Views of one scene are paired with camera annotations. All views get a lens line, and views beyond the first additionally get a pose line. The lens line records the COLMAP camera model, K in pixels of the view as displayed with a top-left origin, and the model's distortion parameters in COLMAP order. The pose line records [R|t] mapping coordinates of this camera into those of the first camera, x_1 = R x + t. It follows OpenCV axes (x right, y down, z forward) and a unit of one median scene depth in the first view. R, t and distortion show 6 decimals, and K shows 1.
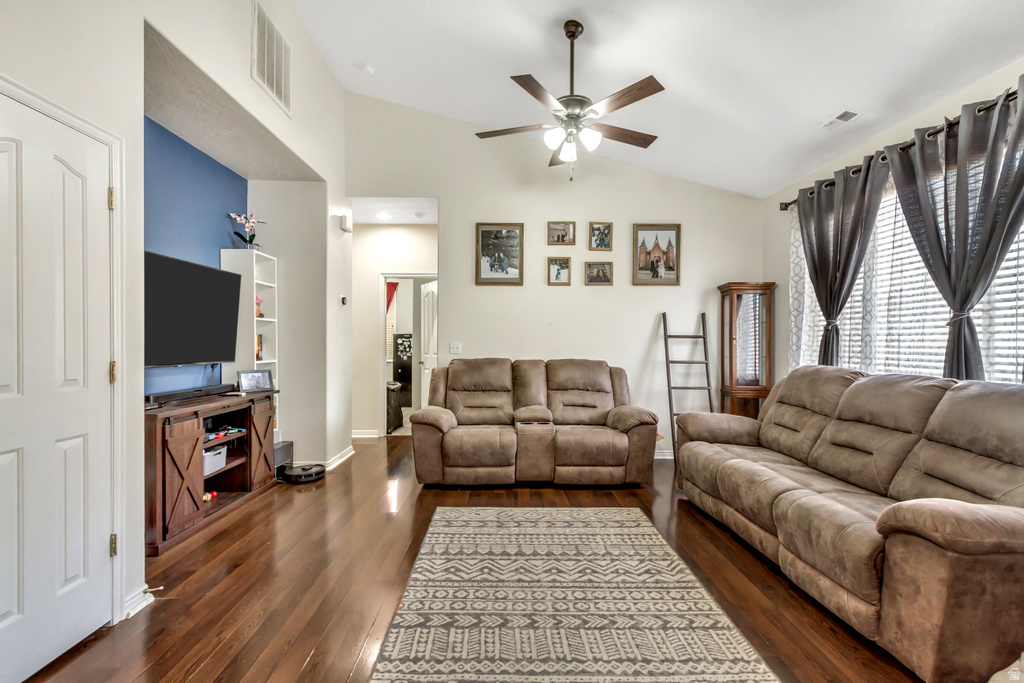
lens RADIAL K [[470.3, 0, 515.0], [0, 470.3, 346.5], [0, 0, 1]] dist [0.007651, -0.003465]
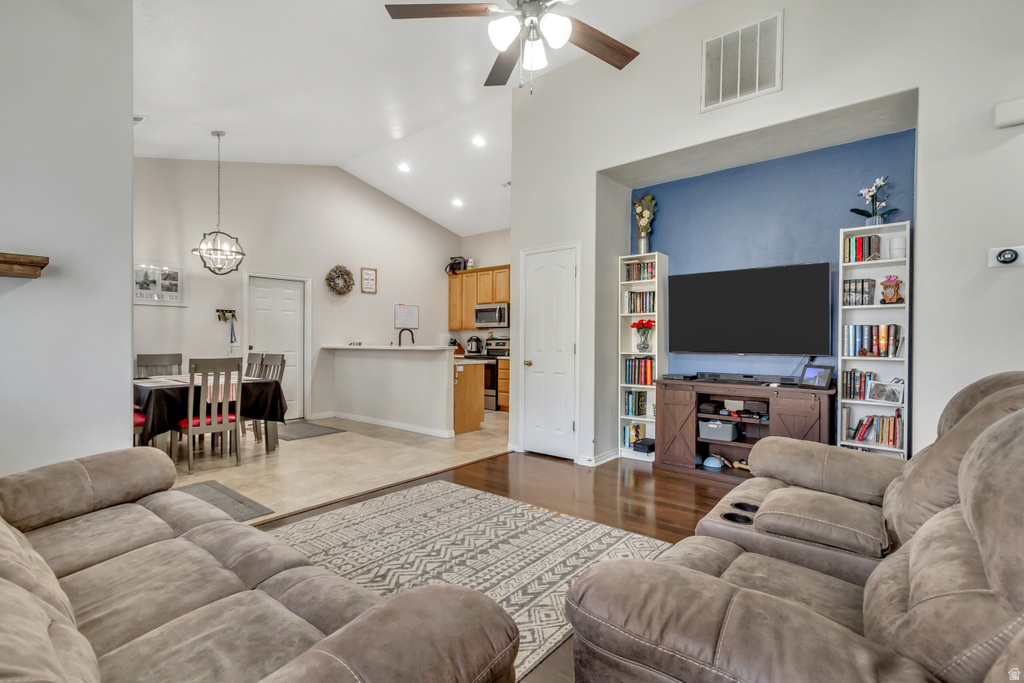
lens RADIAL K [[470.3, 0, 514.3], [0, 470.3, 341.6], [0, 0, 1]] dist [0.007651, -0.003465]
pose [[-0.654061, -0.002981, -0.756436, 0.718901], [-0.011911, 0.999909, 0.006358, 0.006458], [0.756348, 0.013168, -0.654037, 1.580951]]
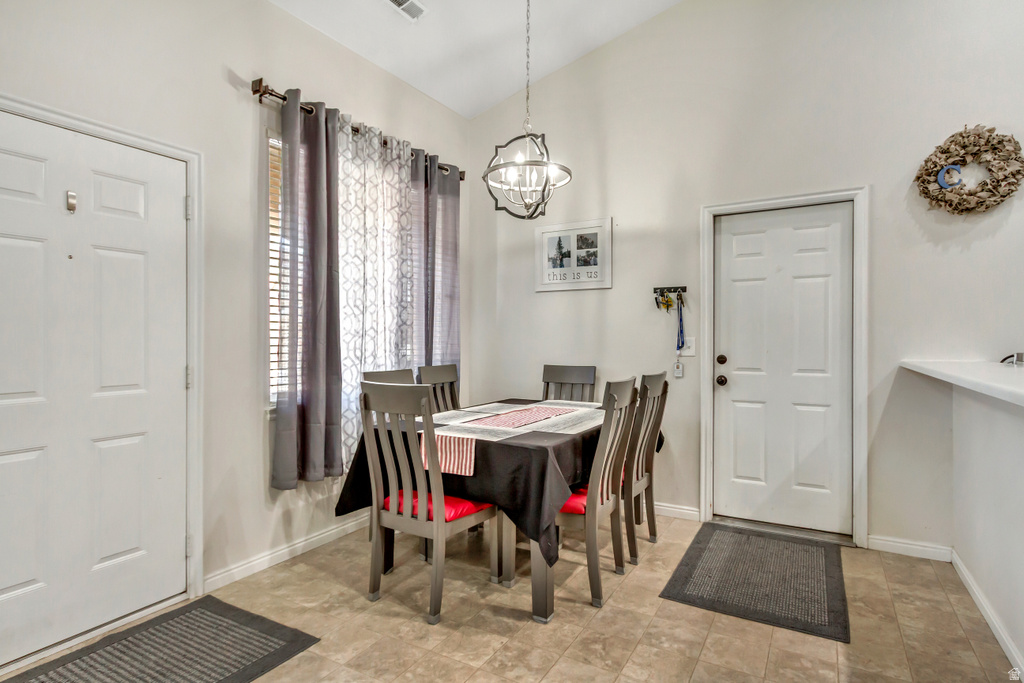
lens RADIAL K [[531.8, 0, 511.6], [0, 531.8, 339.5], [0, 0, 1]] dist [0.006944, -0.003305]
pose [[-0.851489, -0.006347, 0.524335, -0.389577], [0.000457, 0.999917, 0.012845, 0.001640], [-0.524373, 0.011177, -0.851415, 0.497214]]
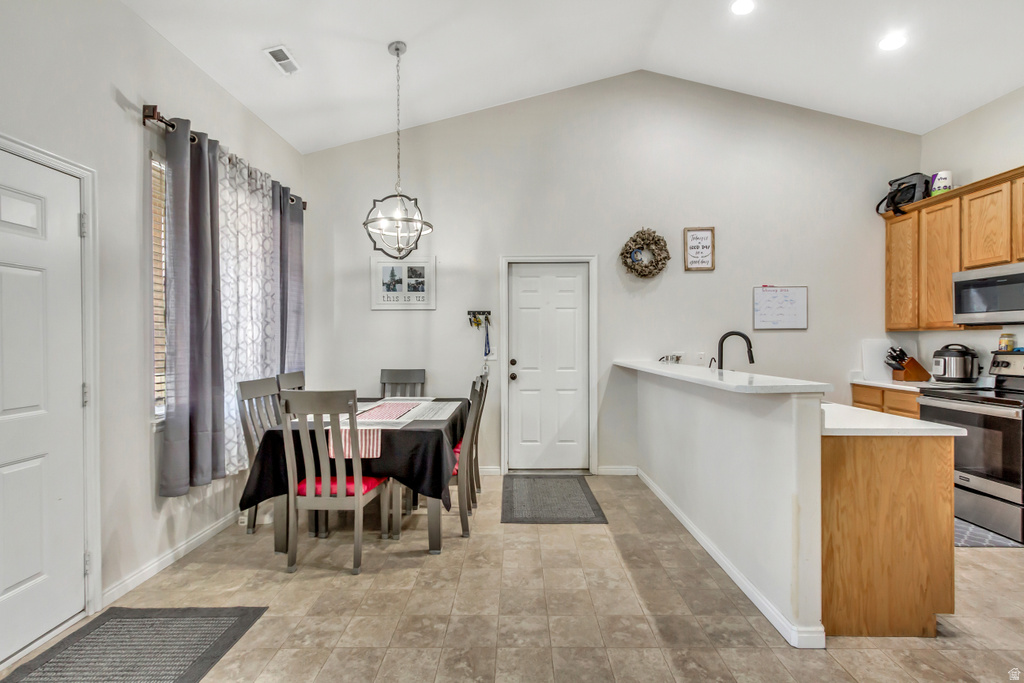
lens RADIAL K [[470.3, 0, 508.4], [0, 470.3, 341.4], [0, 0, 1]] dist [0.007651, -0.003465]
pose [[-0.999308, -0.004081, 0.036981, -0.197893], [-0.003595, 0.999906, 0.013201, -0.026645], [-0.037031, 0.013059, -0.999229, 0.782774]]
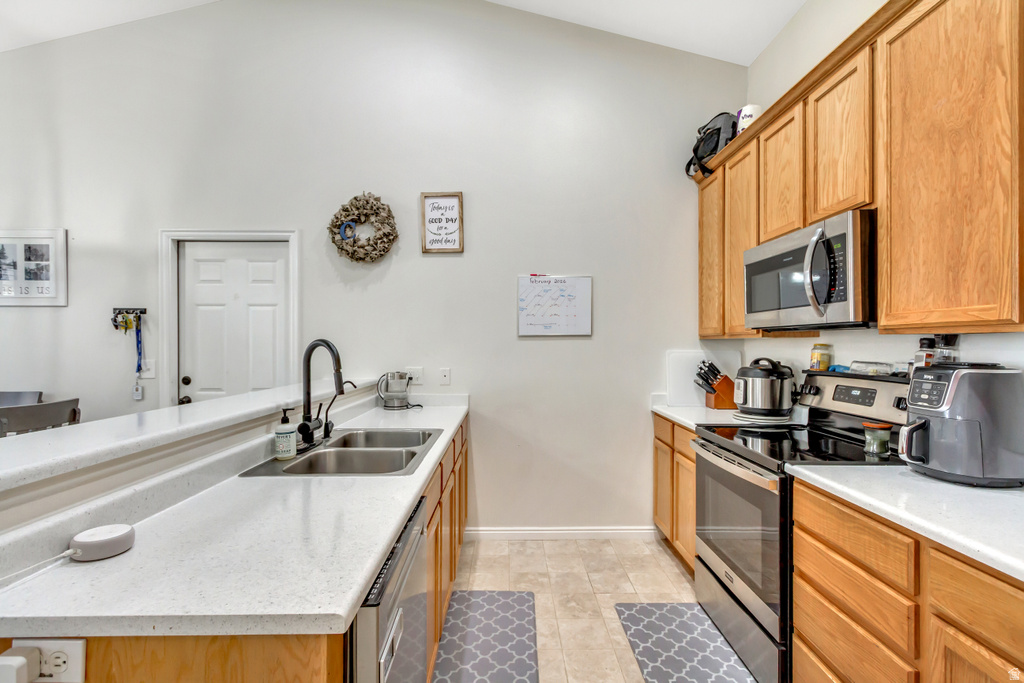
lens RADIAL K [[470.3, 0, 511.9], [0, 470.3, 342.9], [0, 0, 1]] dist [0.007651, -0.003465]
pose [[-0.999866, -0.006364, 0.015081, -0.960615], [-0.006282, 0.999965, 0.005447, -0.037995], [-0.015115, 0.005352, -0.999871, 0.302259]]
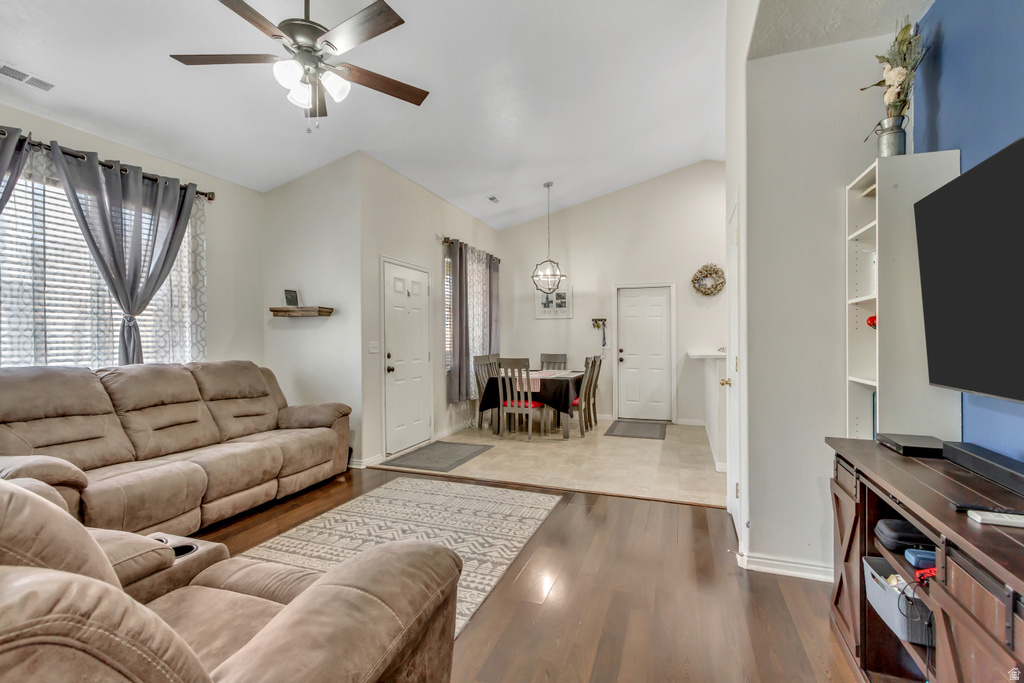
lens RADIAL K [[470.3, 0, 509.4], [0, 470.3, 327.4], [0, 0, 1]] dist [0.007651, -0.003465]
pose [[-0.932001, 0.003297, 0.362440, -0.516611], [-0.002523, 0.999875, -0.015584, -0.019564], [-0.362446, -0.015439, -0.931877, 1.780053]]
